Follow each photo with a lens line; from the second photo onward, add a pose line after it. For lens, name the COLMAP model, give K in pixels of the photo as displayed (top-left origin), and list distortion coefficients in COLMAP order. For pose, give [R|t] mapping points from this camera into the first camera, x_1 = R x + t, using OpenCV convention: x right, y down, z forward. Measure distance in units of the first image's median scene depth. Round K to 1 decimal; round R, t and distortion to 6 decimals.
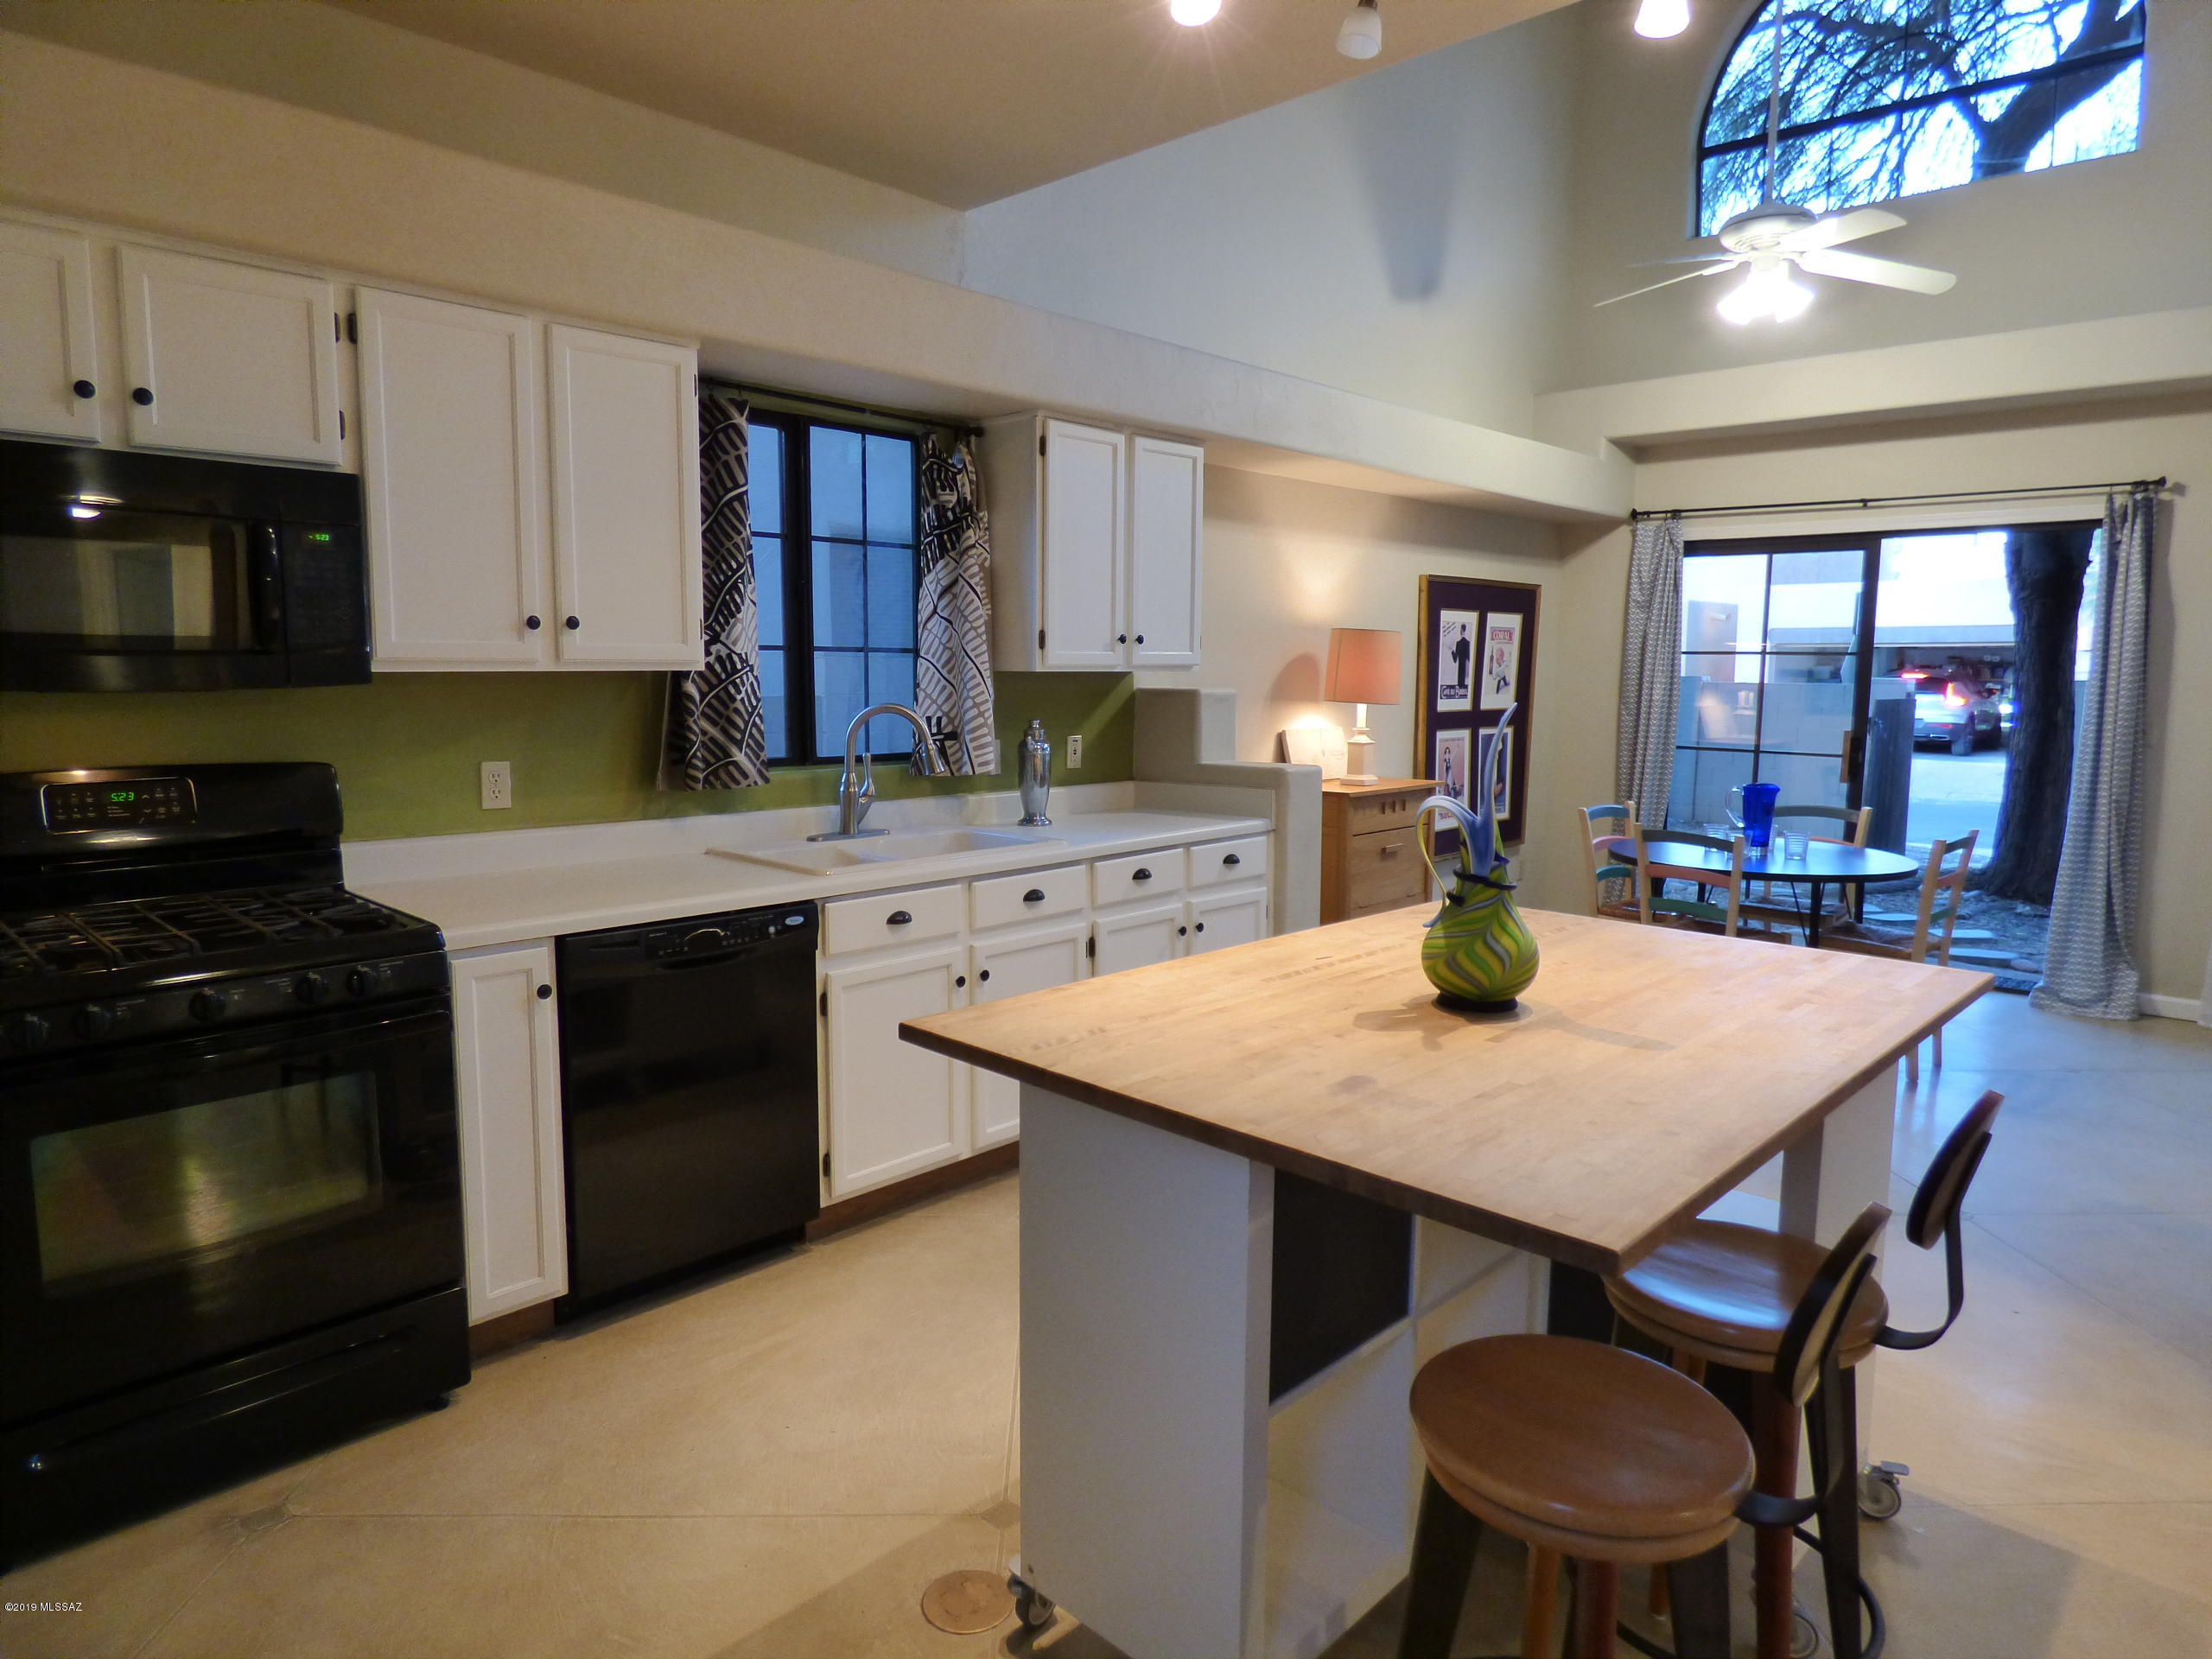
lens RADIAL K [[1328.2, 0, 1102.8], [0, 1328.2, 825.4], [0, 0, 1]] dist [-0.015900, 0.004454]
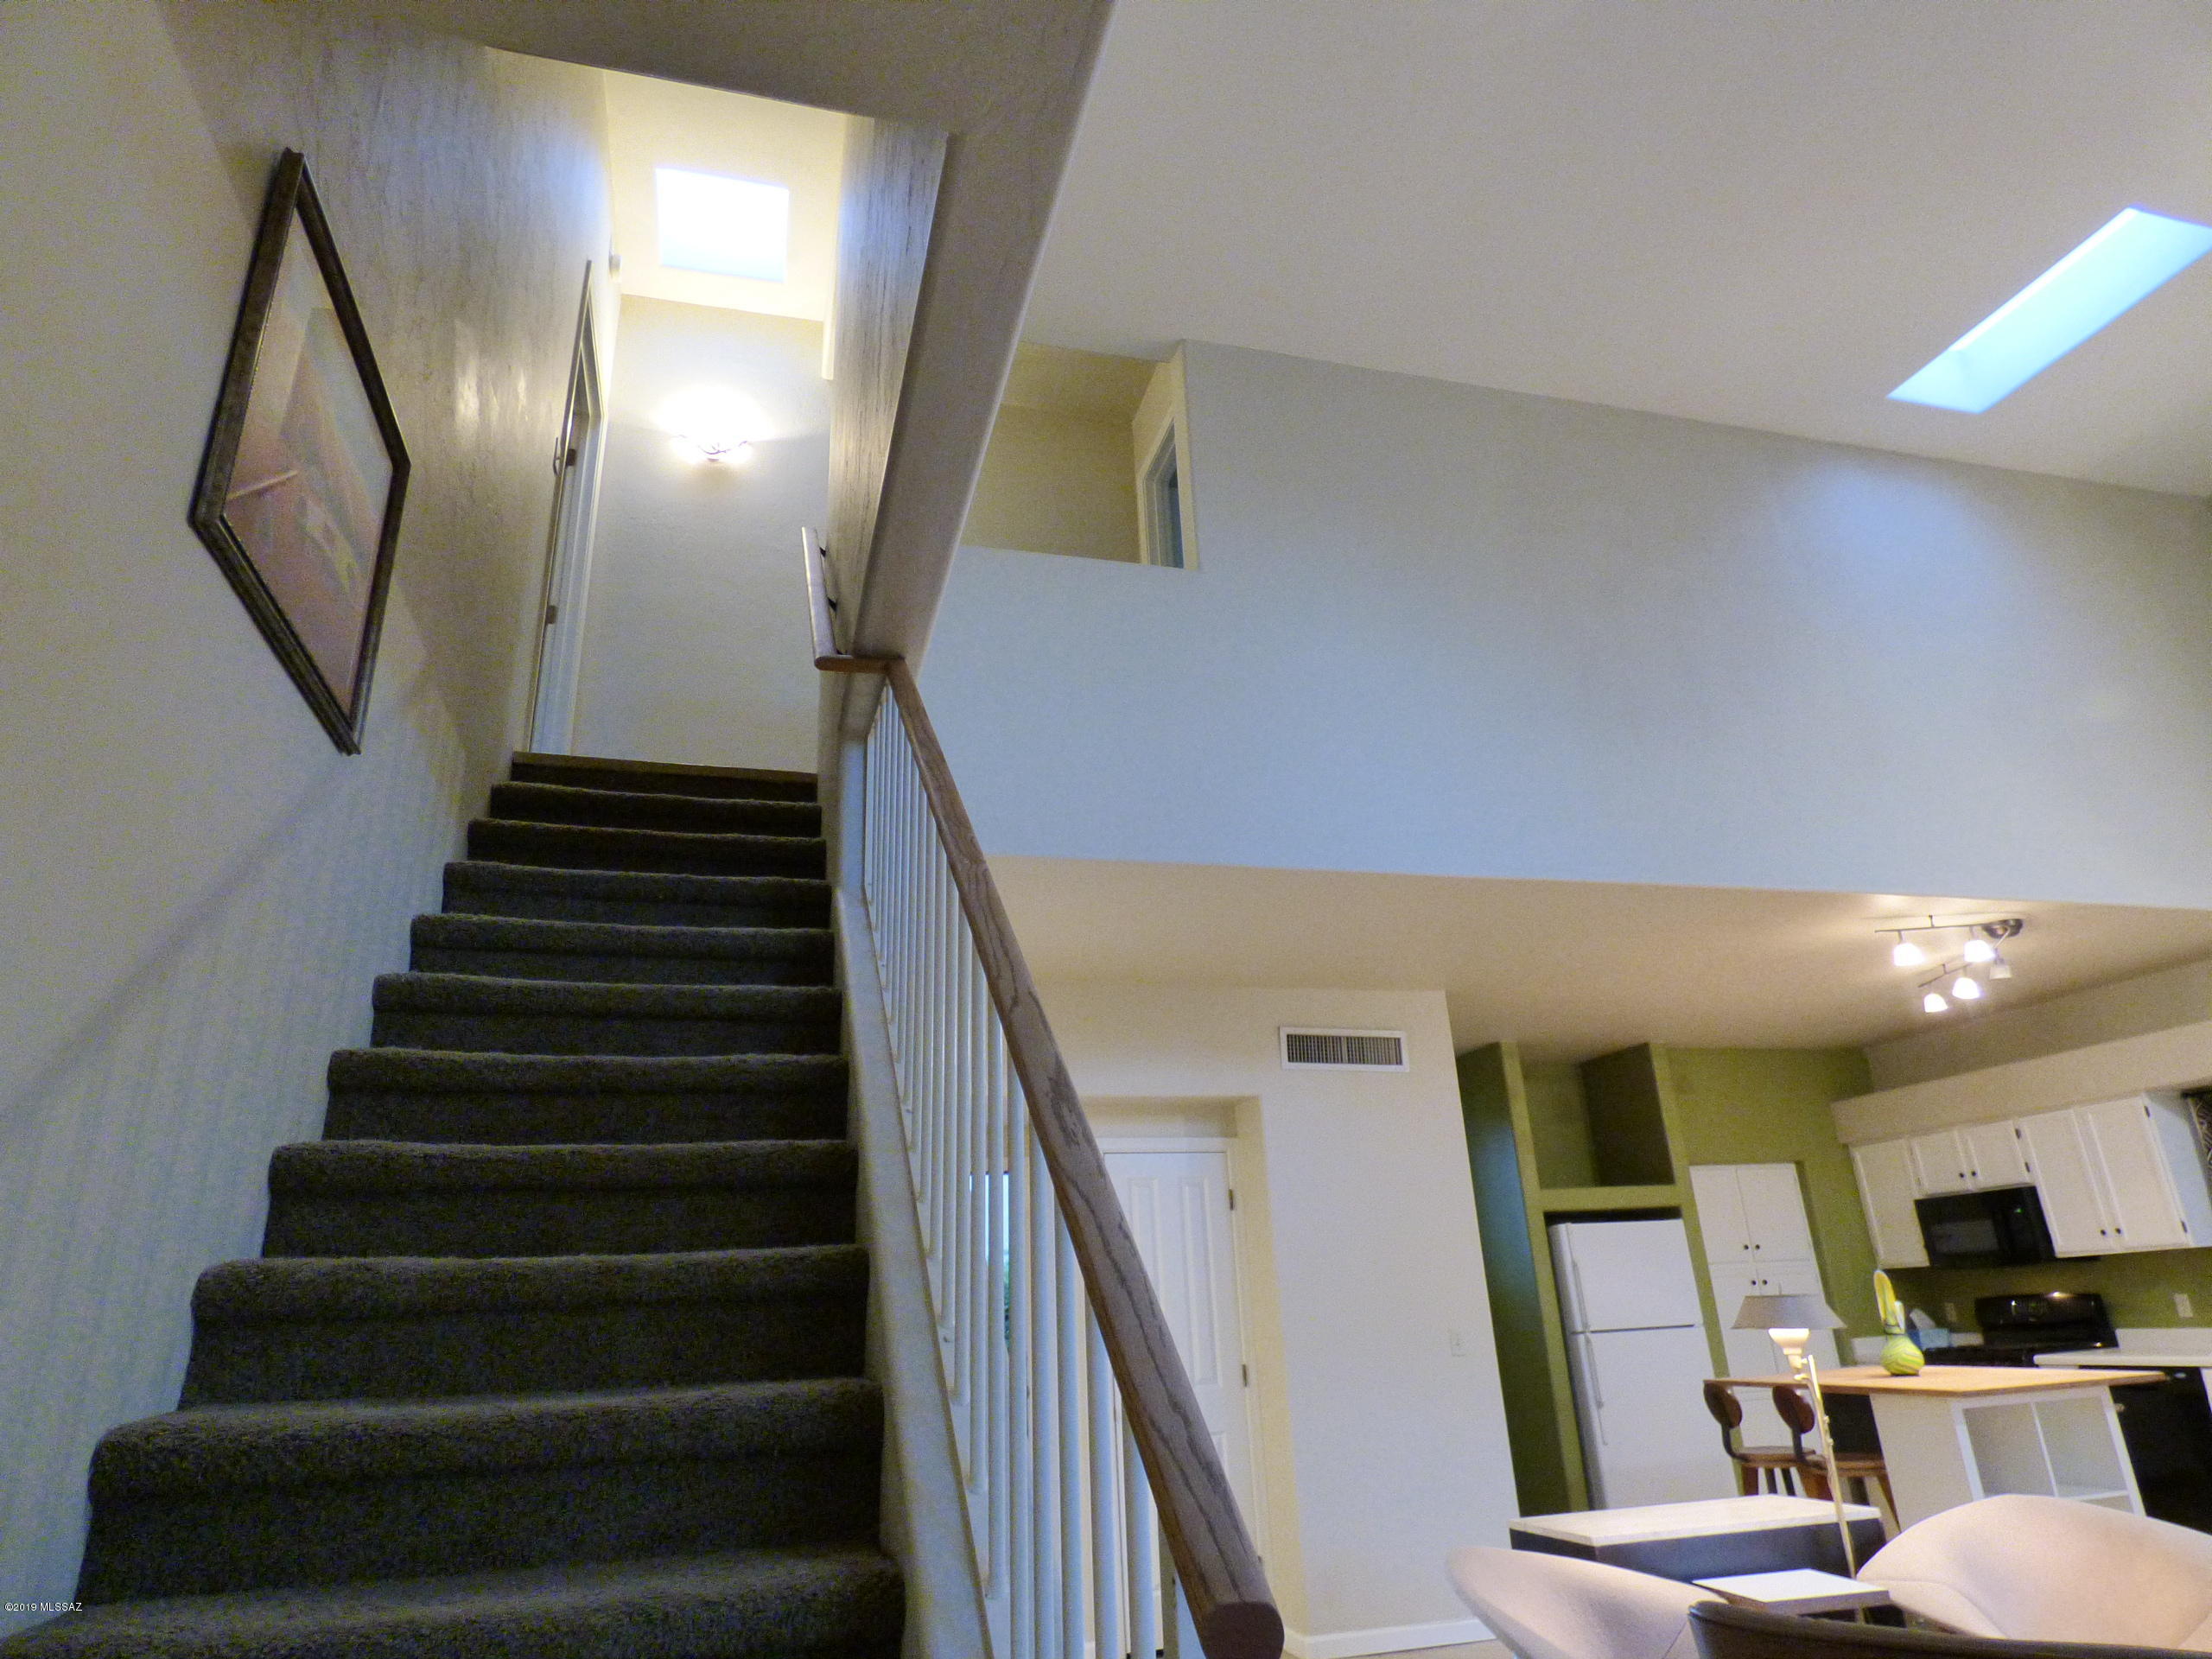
lens RADIAL K [[1328.2, 0, 1098.5], [0, 1328.2, 826.6], [0, 0, 1]] dist [-0.015900, 0.004454]
pose [[-0.524255, -0.282520, -0.803330, 1.829615], [-0.057561, 0.952961, -0.297578, -0.026172], [0.849614, -0.109766, -0.515857, 0.521626]]
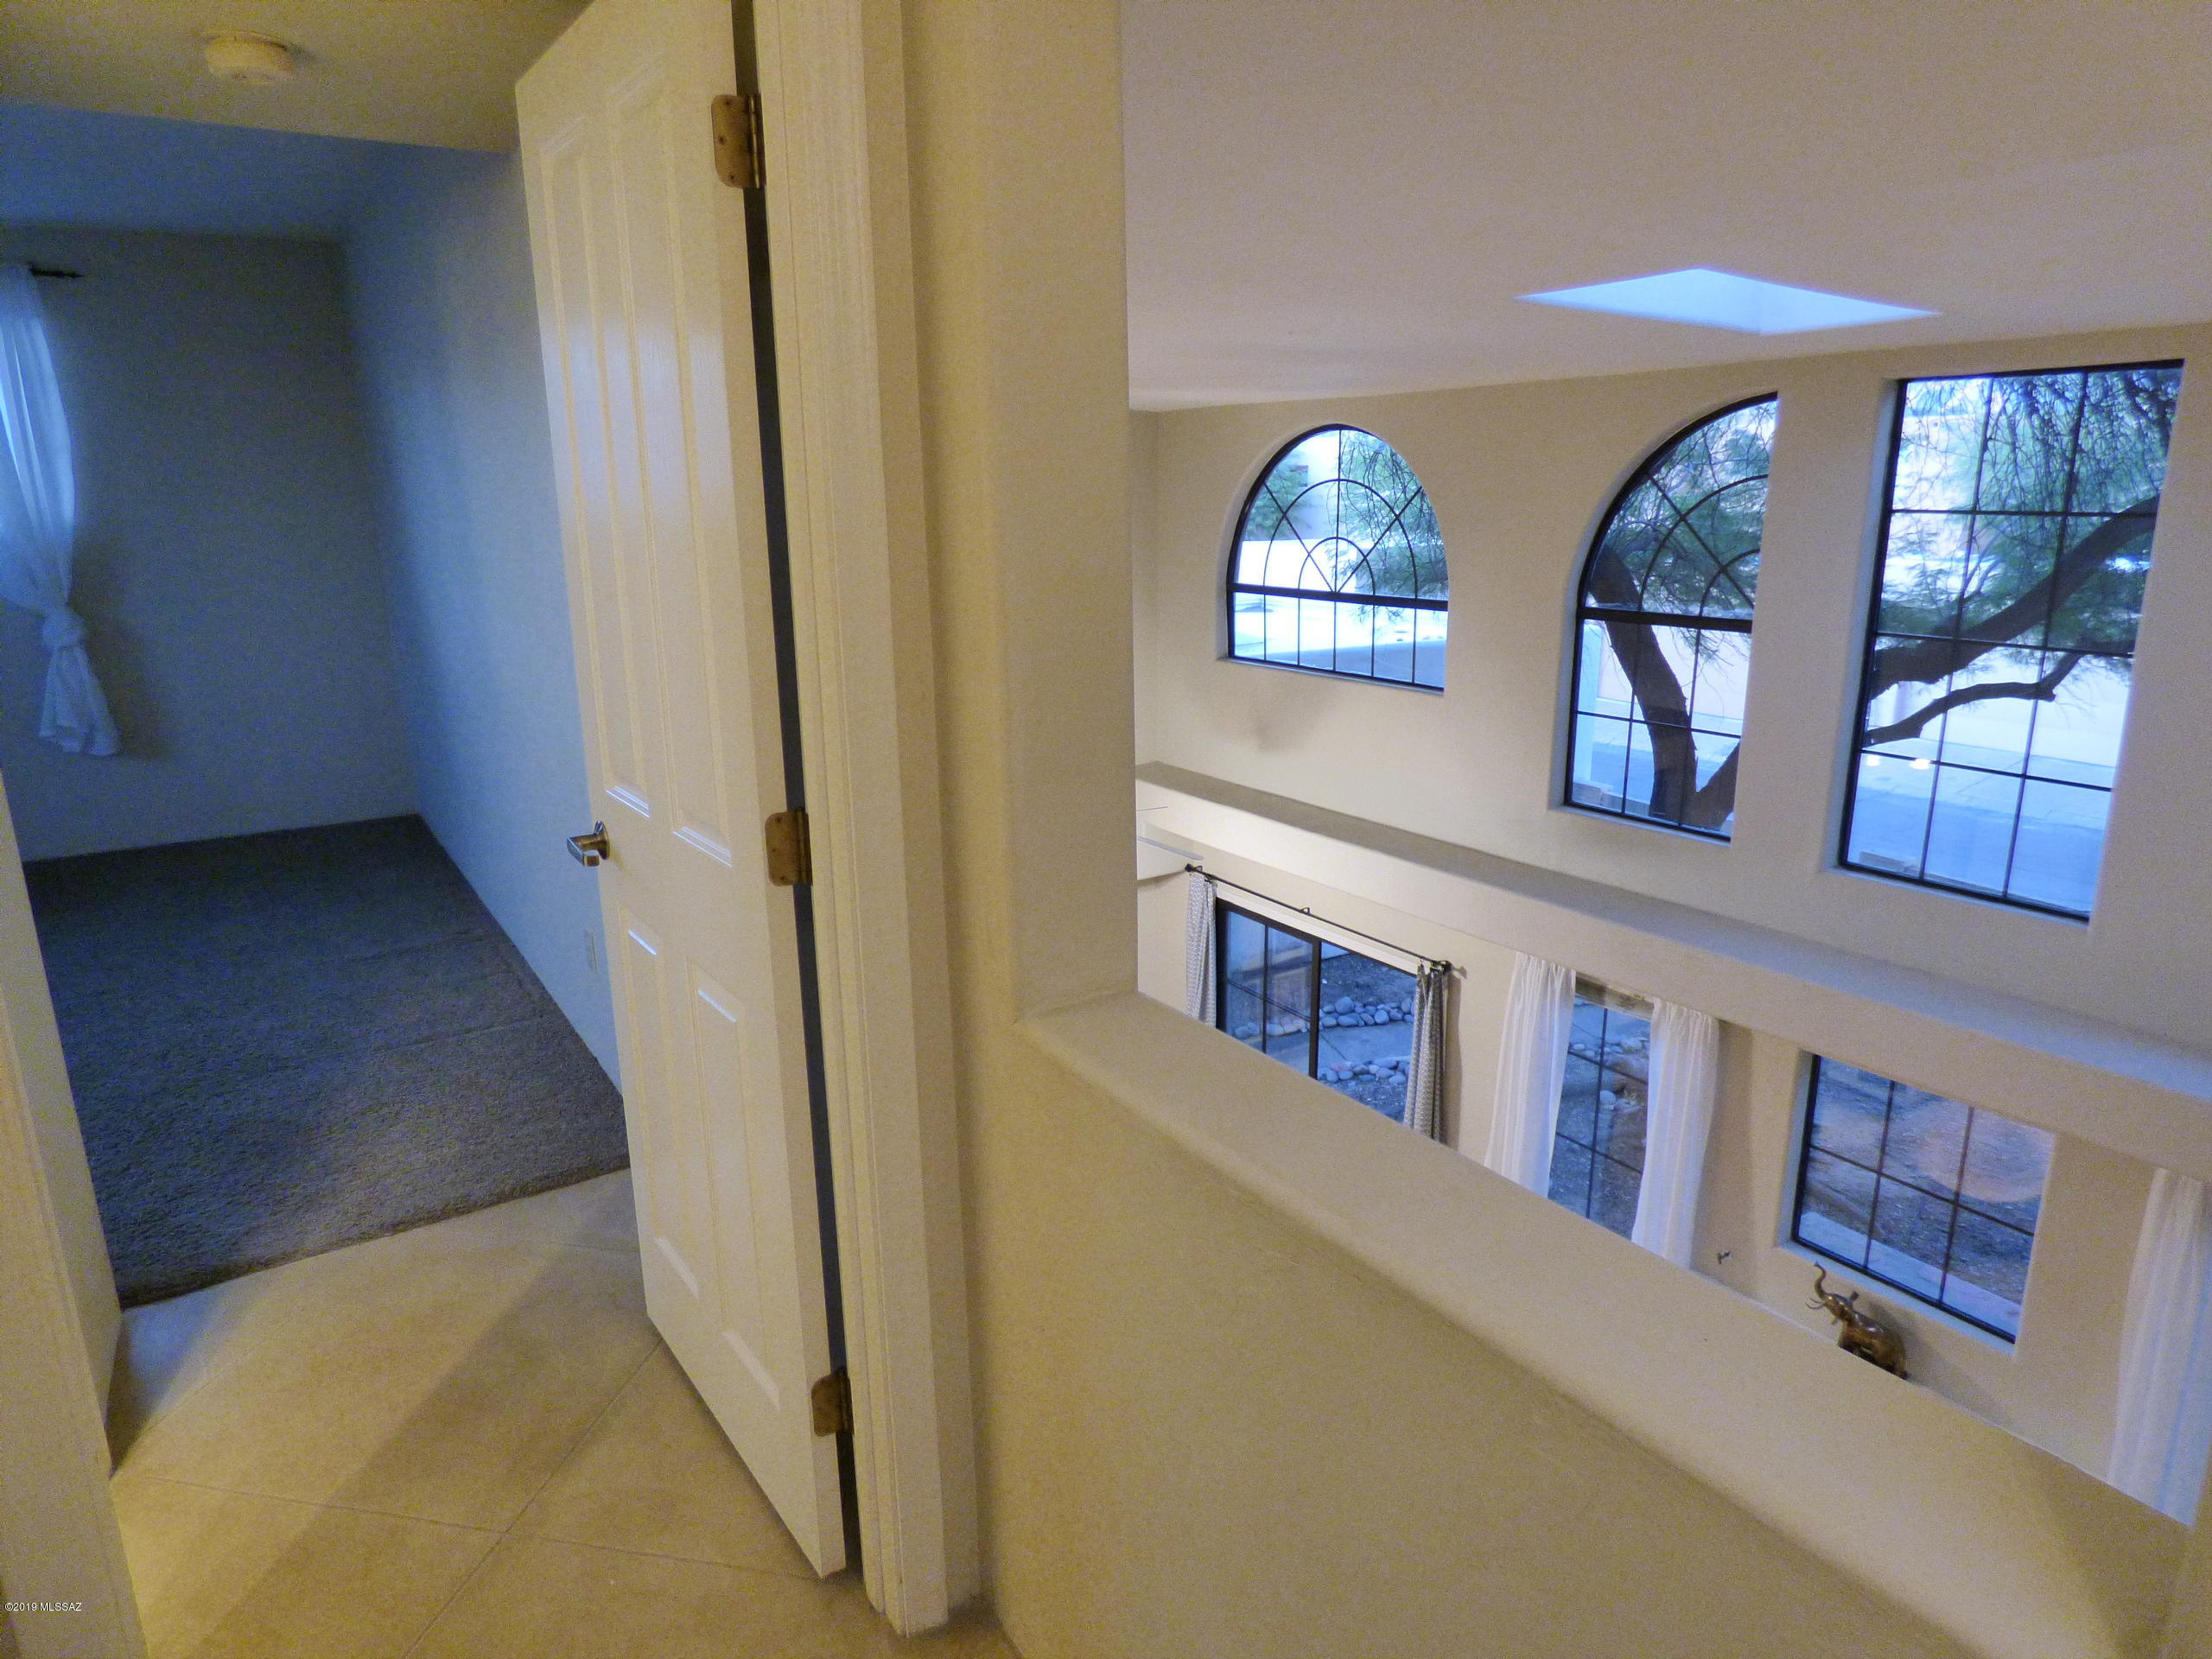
lens RADIAL K [[1328.2, 0, 1105.3], [0, 1328.2, 818.5], [0, 0, 1]] dist [-0.015900, 0.004454]
pose [[0.975997, 0.035011, -0.214953, 0.946209], [-0.008614, 0.992427, 0.122533, -0.693320], [0.217616, -0.117740, 0.968907, -0.347146]]
